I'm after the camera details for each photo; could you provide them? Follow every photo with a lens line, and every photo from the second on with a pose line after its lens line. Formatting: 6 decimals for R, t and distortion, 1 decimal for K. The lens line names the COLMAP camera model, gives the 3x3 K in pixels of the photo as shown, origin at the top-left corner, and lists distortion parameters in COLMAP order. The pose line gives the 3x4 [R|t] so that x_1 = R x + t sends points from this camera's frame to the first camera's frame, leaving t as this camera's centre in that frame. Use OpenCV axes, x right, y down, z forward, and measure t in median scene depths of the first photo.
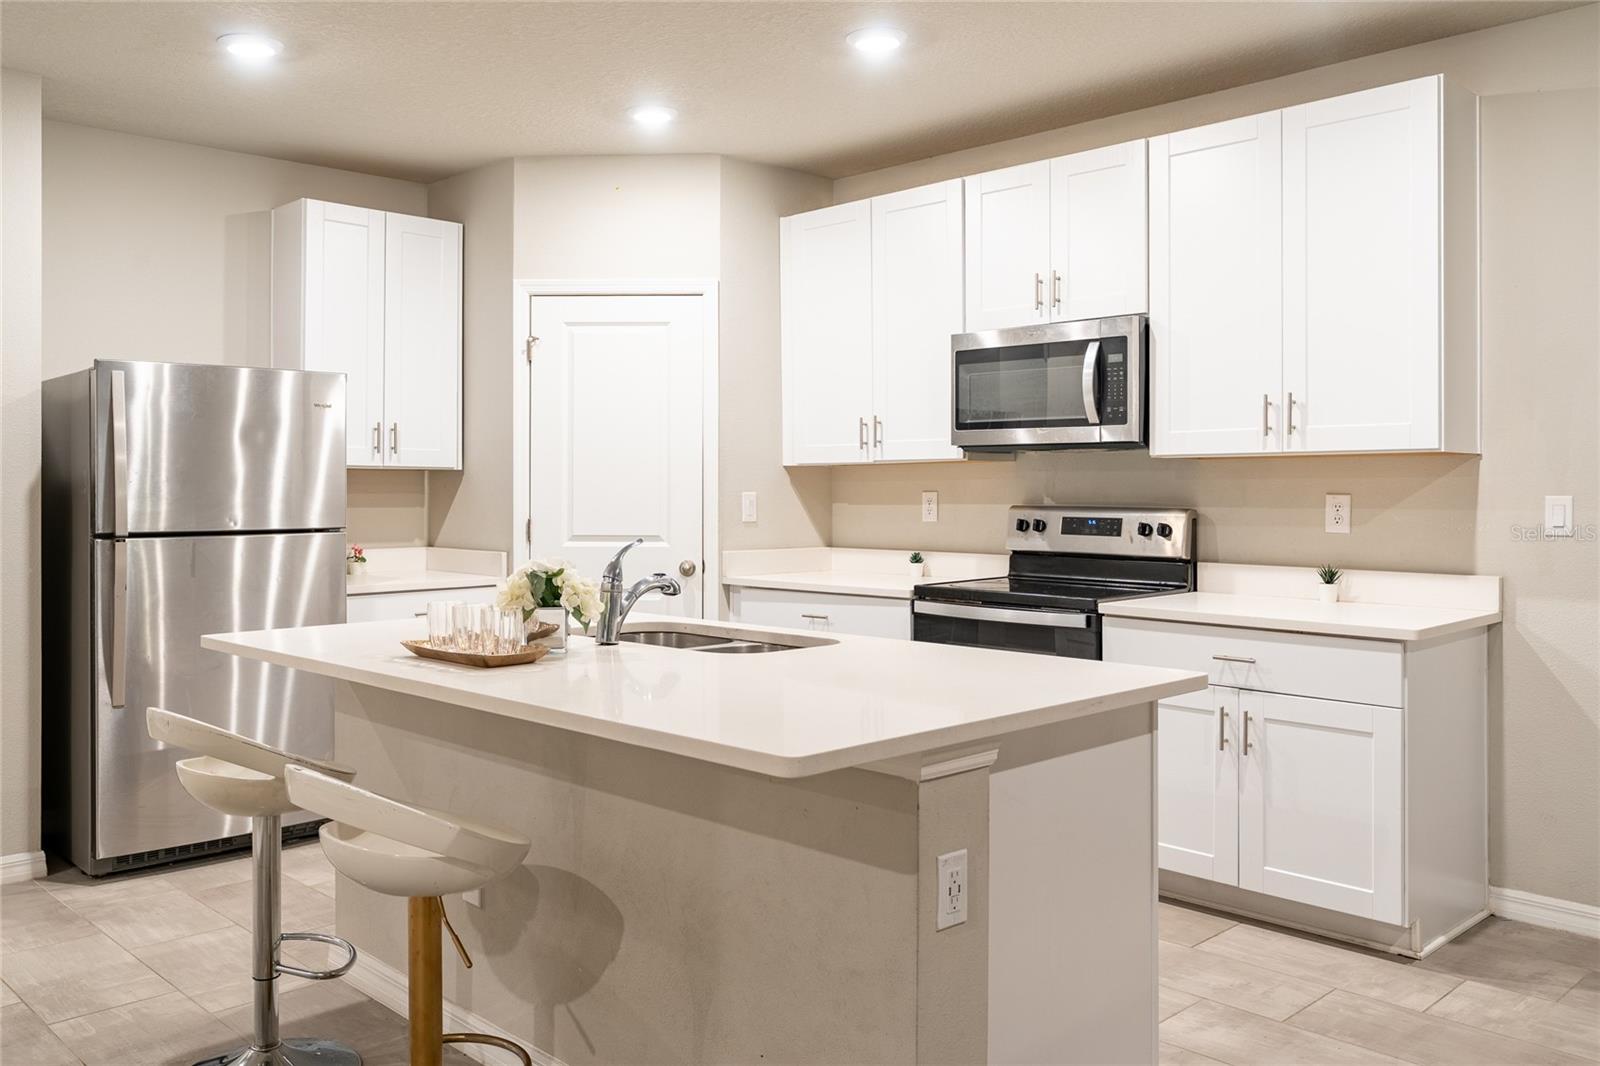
lens RADIAL K [[1284.0, 0, 755.1], [0, 1284.0, 486.6], [0, 0, 1]] dist [0.035173, 0.000518]
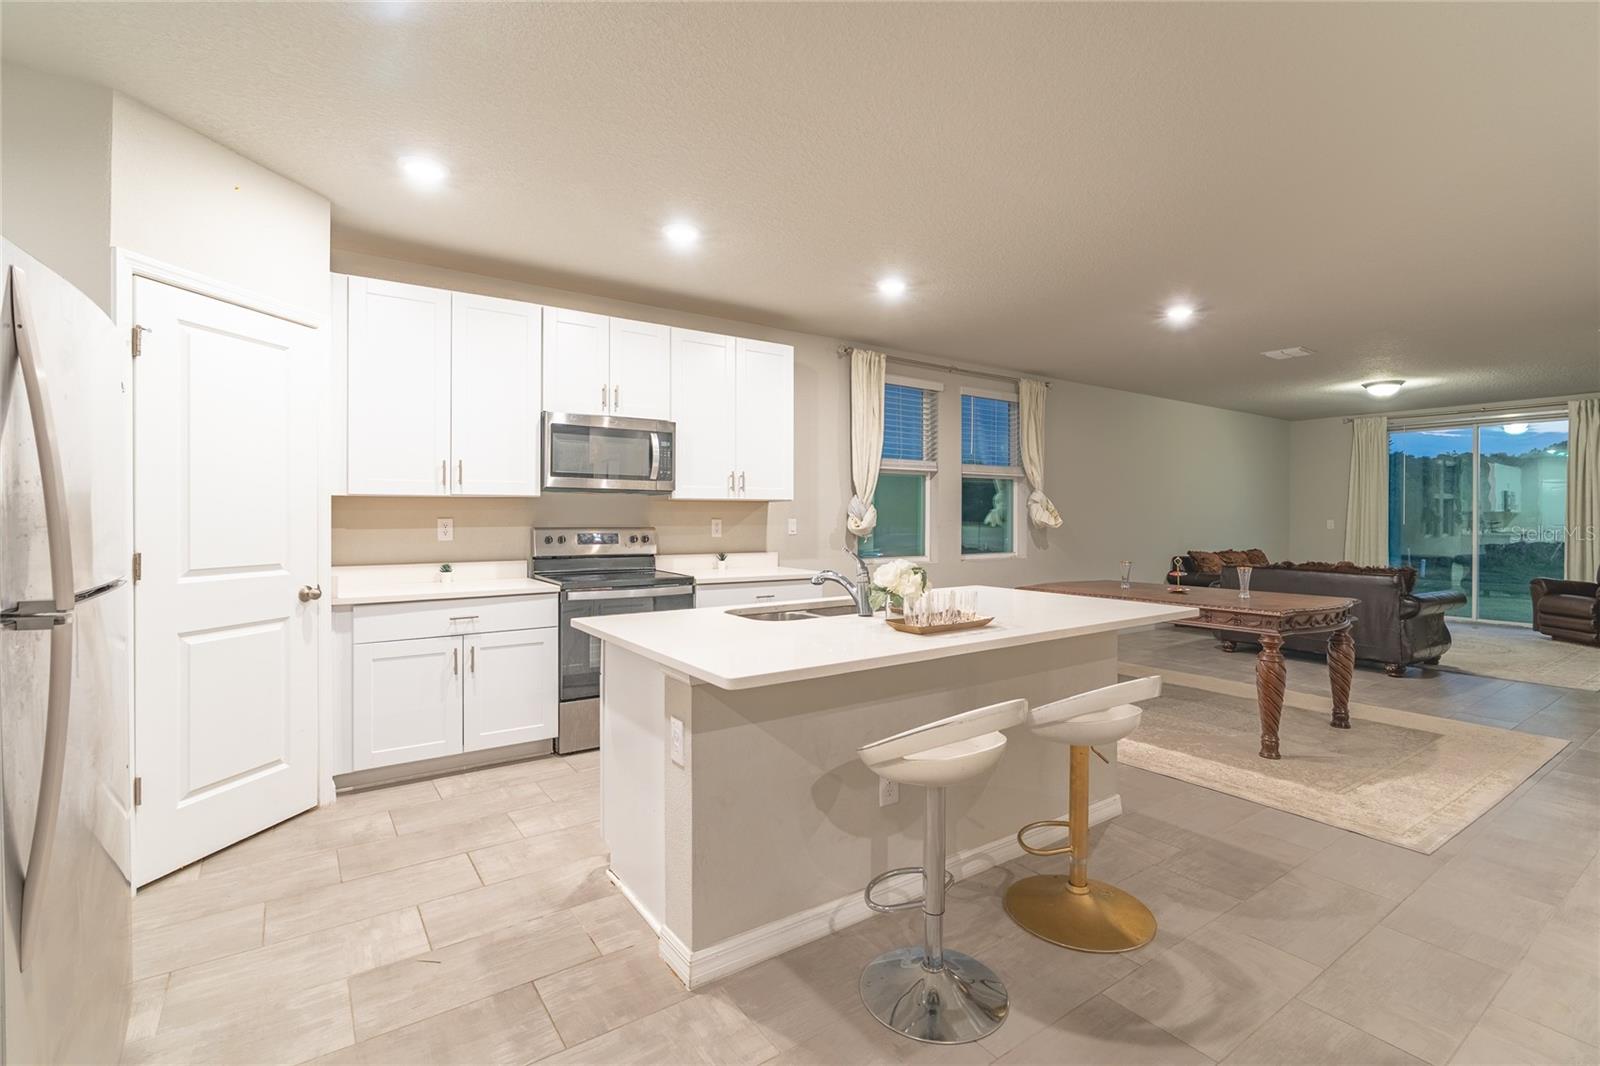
lens RADIAL K [[727.7, 0, 793.7], [0, 727.7, 519.4], [0, 0, 1]] dist [-0.010609, 0.001564]
pose [[0.154530, -0.004325, 0.987979, -0.634219], [-0.004146, 0.999979, 0.005026, -0.000154], [-0.987979, -0.004873, 0.154509, 0.598680]]
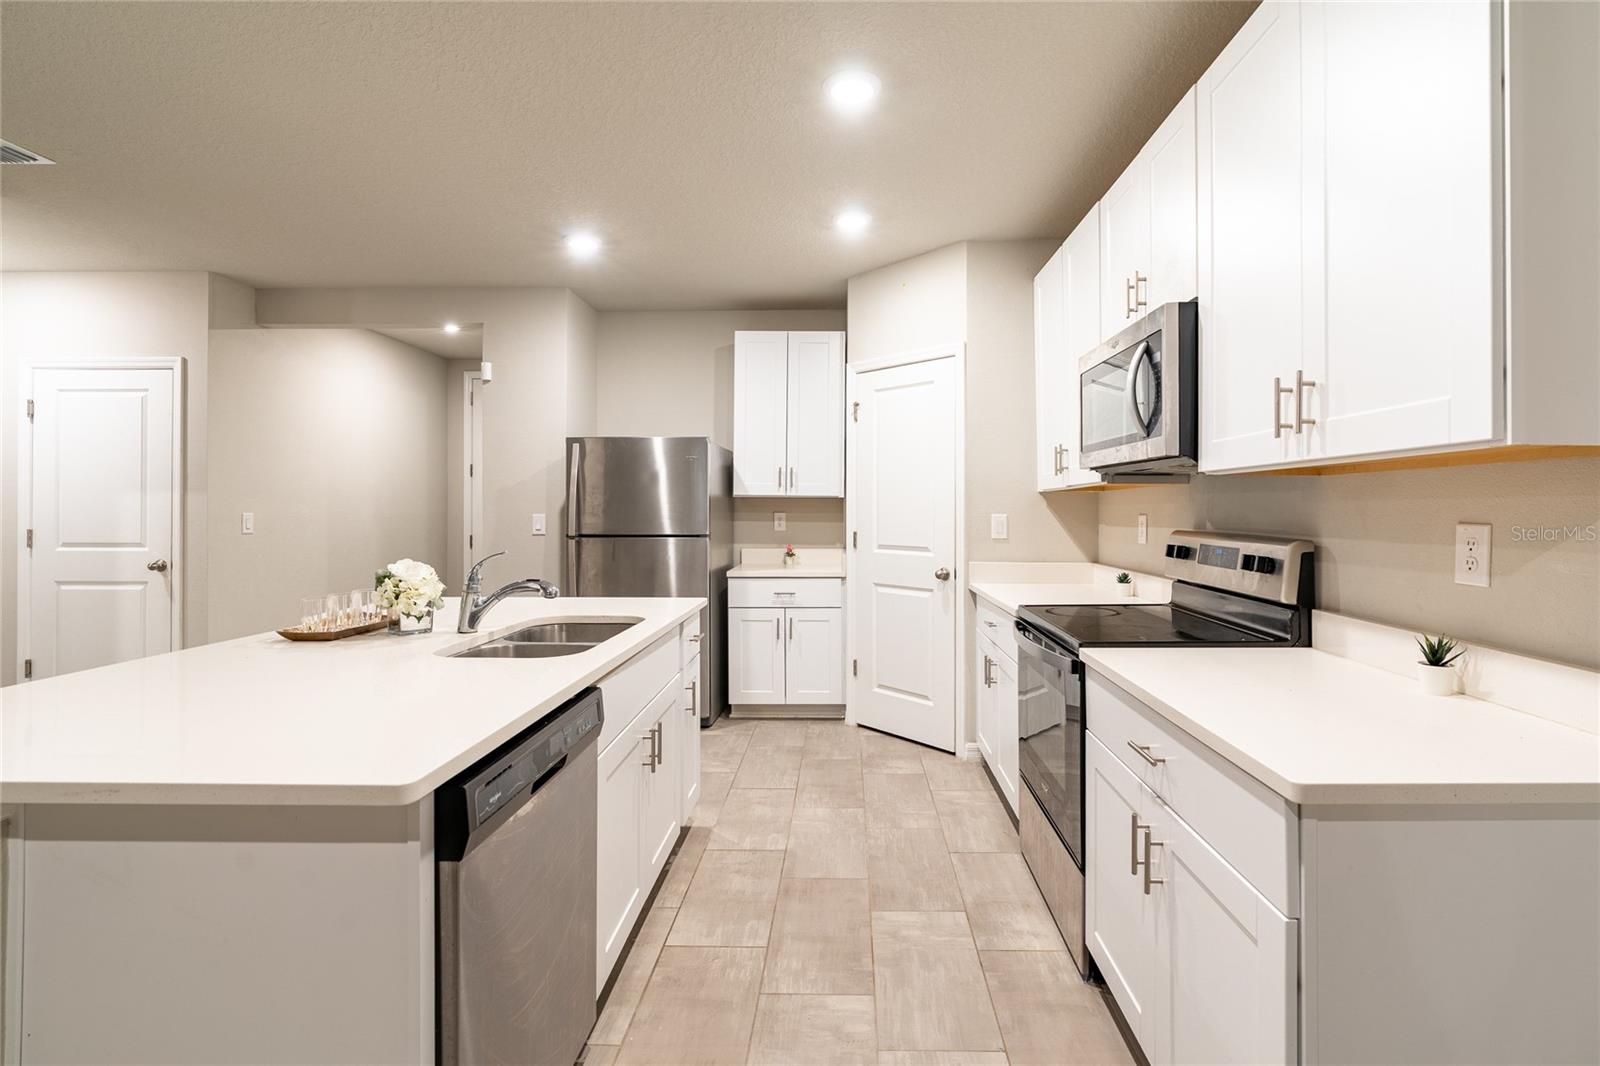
lens RADIAL K [[727.7, 0, 828.3], [0, 727.7, 507.3], [0, 0, 1]] dist [-0.010609, 0.001564]
pose [[0.713870, -0.000443, -0.700278, 0.413051], [-0.000218, 1.000000, -0.000856, -0.001572], [0.700278, 0.000764, 0.713870, 0.464178]]
